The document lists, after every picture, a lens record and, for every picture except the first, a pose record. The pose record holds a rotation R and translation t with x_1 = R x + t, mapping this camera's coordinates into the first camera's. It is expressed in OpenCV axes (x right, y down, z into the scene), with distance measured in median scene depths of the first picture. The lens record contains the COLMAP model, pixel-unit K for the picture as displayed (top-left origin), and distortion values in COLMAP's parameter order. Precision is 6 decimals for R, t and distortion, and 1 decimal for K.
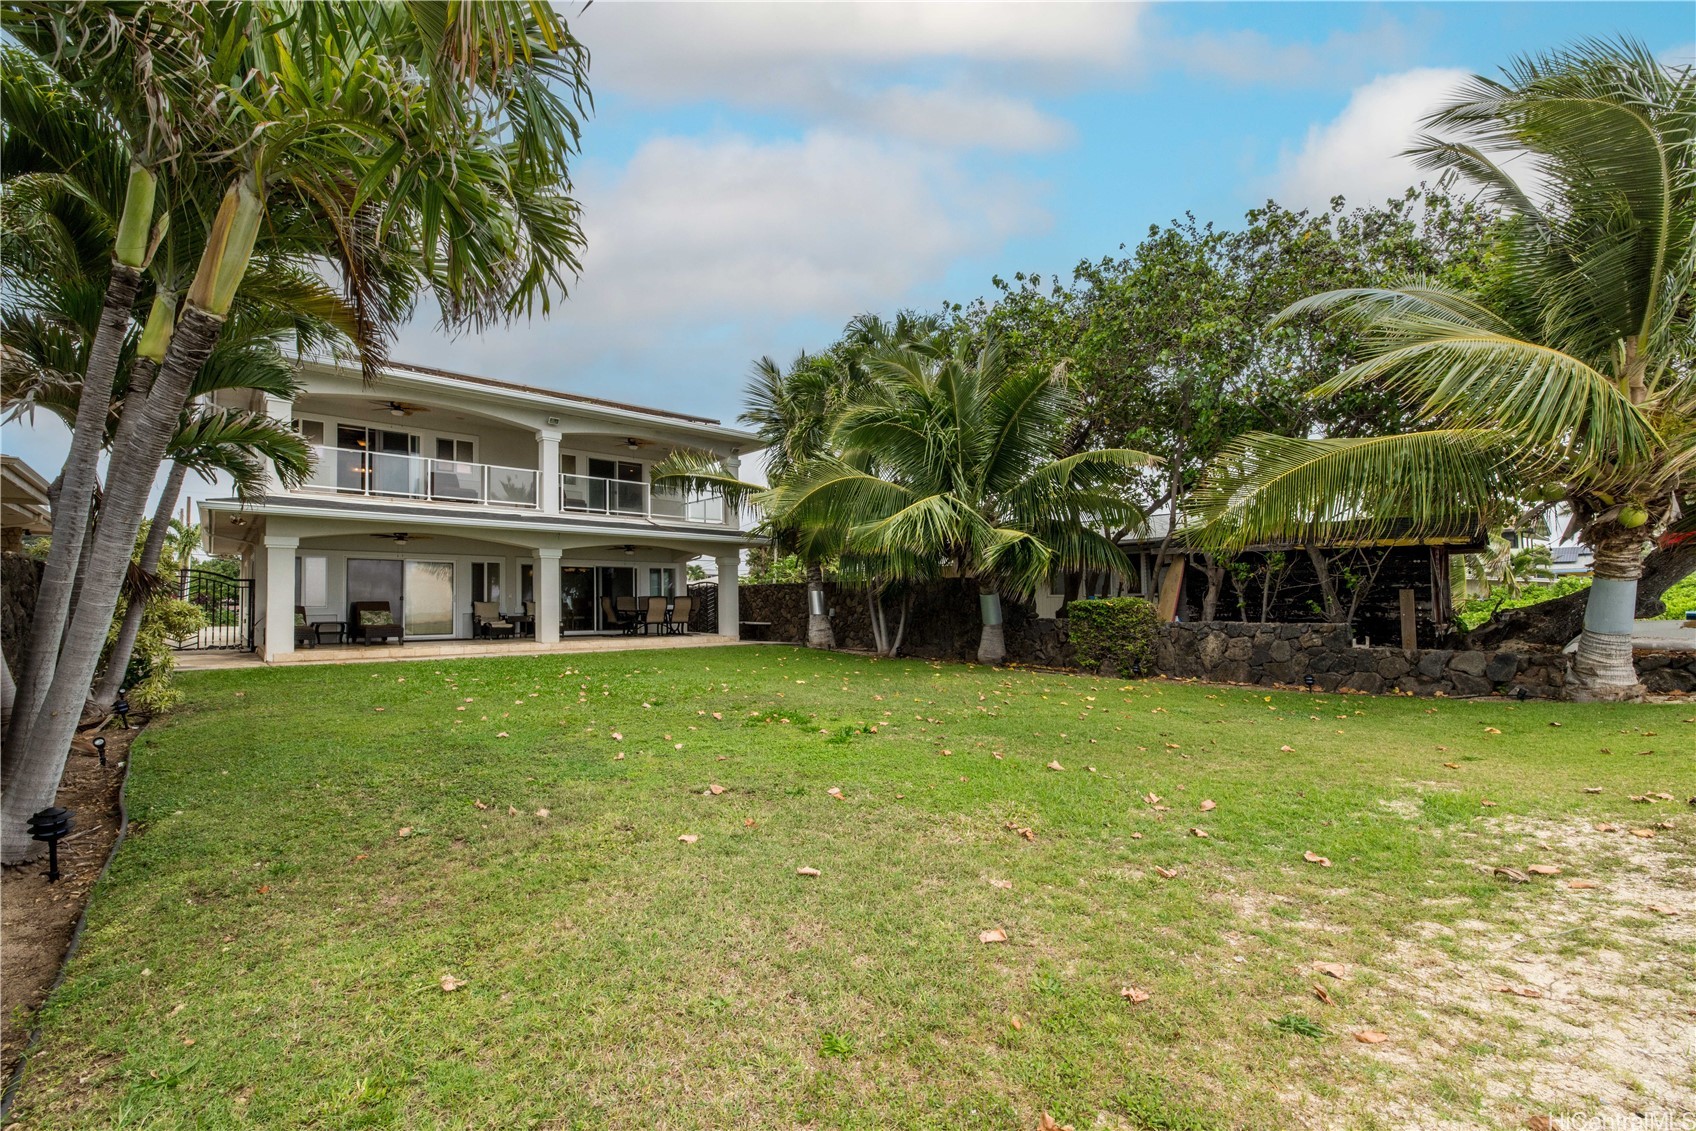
lens RADIAL K [[725.1, 0, 846.4], [0, 725.1, 565.9], [0, 0, 1]] dist [0.004673, 0.000873]
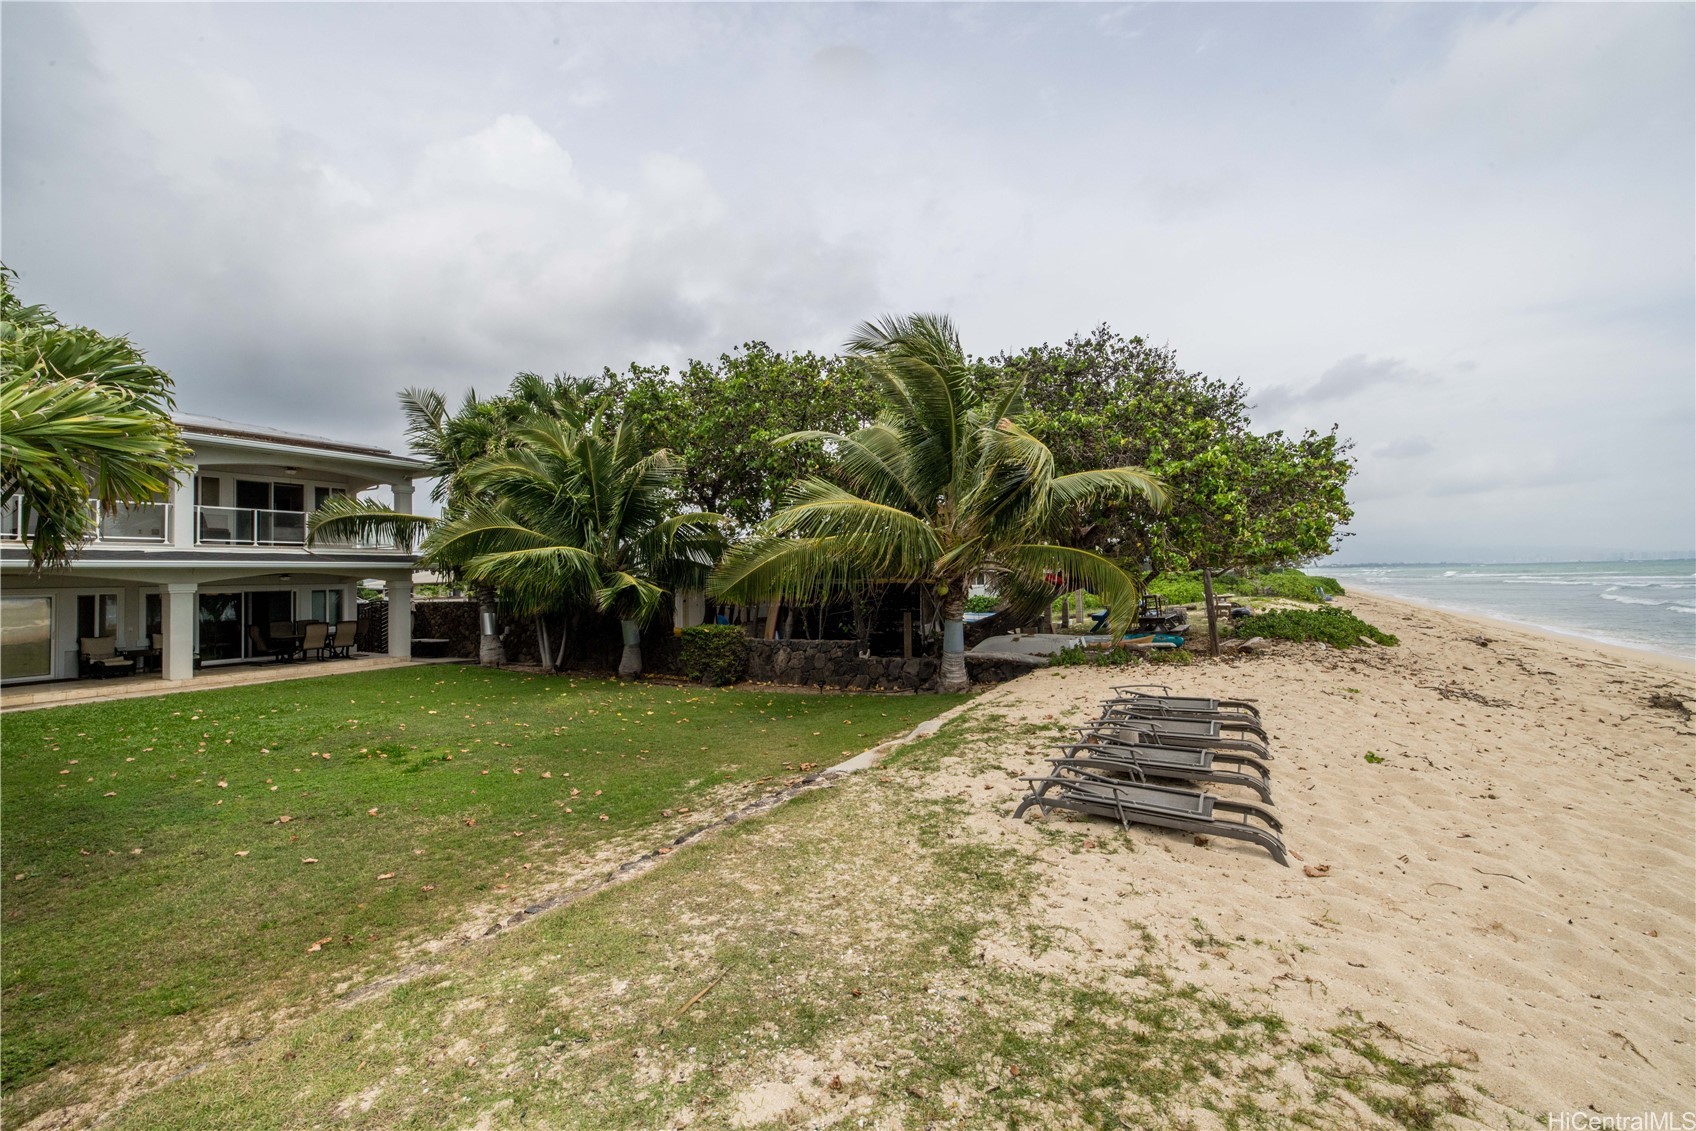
lens RADIAL K [[725.1, 0, 850.6], [0, 725.1, 532.6], [0, 0, 1]] dist [0.004673, 0.000873]
pose [[0.943386, -0.000161, 0.331696, 0.143535], [0.004962, 0.999895, -0.013628, -0.088844], [-0.331659, 0.014502, 0.943288, -0.281094]]
